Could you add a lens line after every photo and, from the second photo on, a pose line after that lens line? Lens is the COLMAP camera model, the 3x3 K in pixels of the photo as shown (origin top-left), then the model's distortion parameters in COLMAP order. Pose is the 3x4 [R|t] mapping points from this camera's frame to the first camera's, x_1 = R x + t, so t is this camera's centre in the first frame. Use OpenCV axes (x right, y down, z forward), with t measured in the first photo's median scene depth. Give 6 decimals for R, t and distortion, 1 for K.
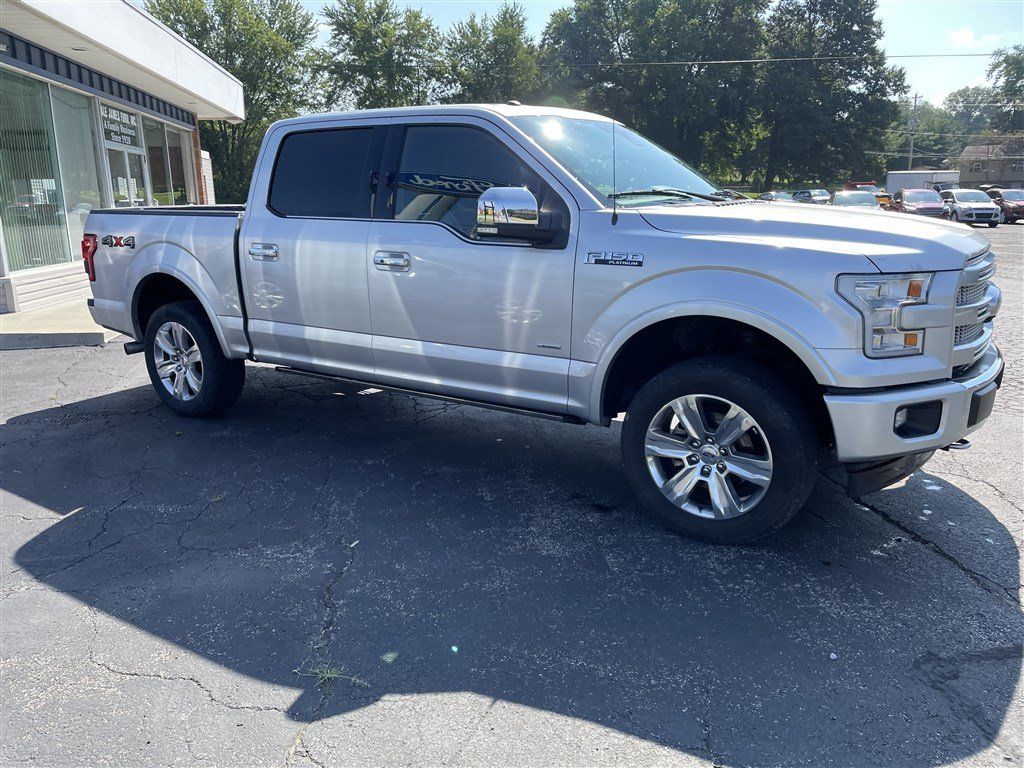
lens RADIAL K [[766.7, 0, 506.2], [0, 766.7, 383.2], [0, 0, 1]] dist [0.074085, -0.100602]
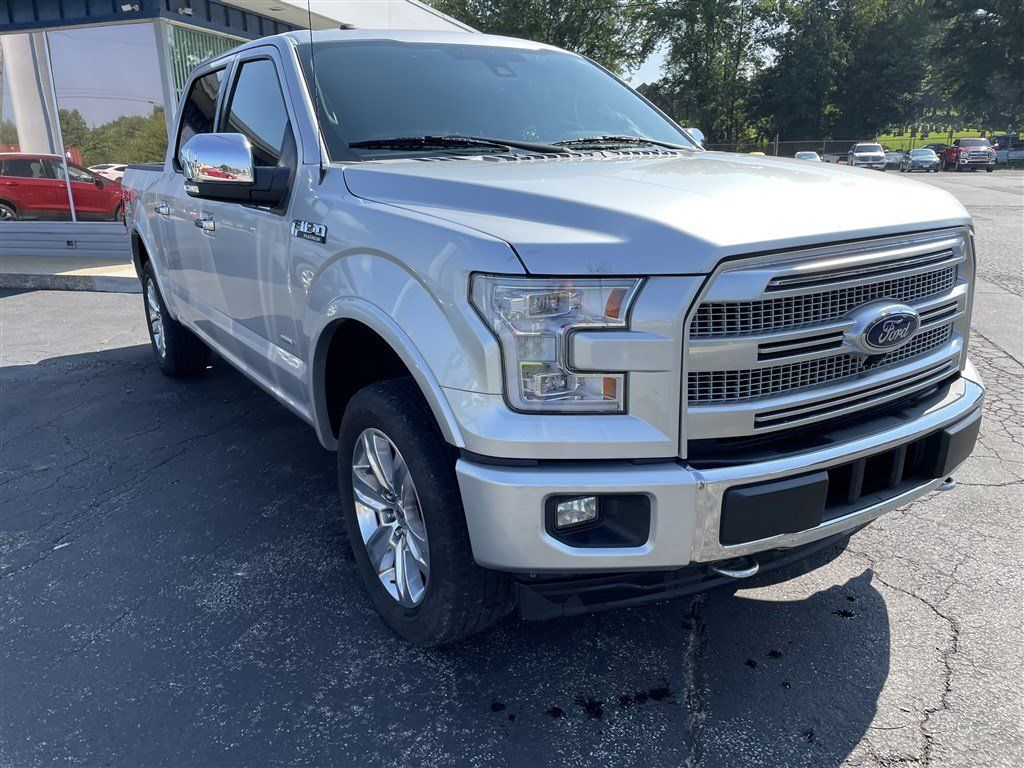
lens RADIAL K [[770.8, 0, 508.3], [0, 770.8, 384.8], [0, 0, 1]] dist [0.079755, -0.108819]
pose [[0.923264, 0.104862, -0.369578, 0.374406], [-0.083833, 0.993835, 0.072556, -0.053033], [0.374908, -0.036006, 0.926363, 0.232481]]
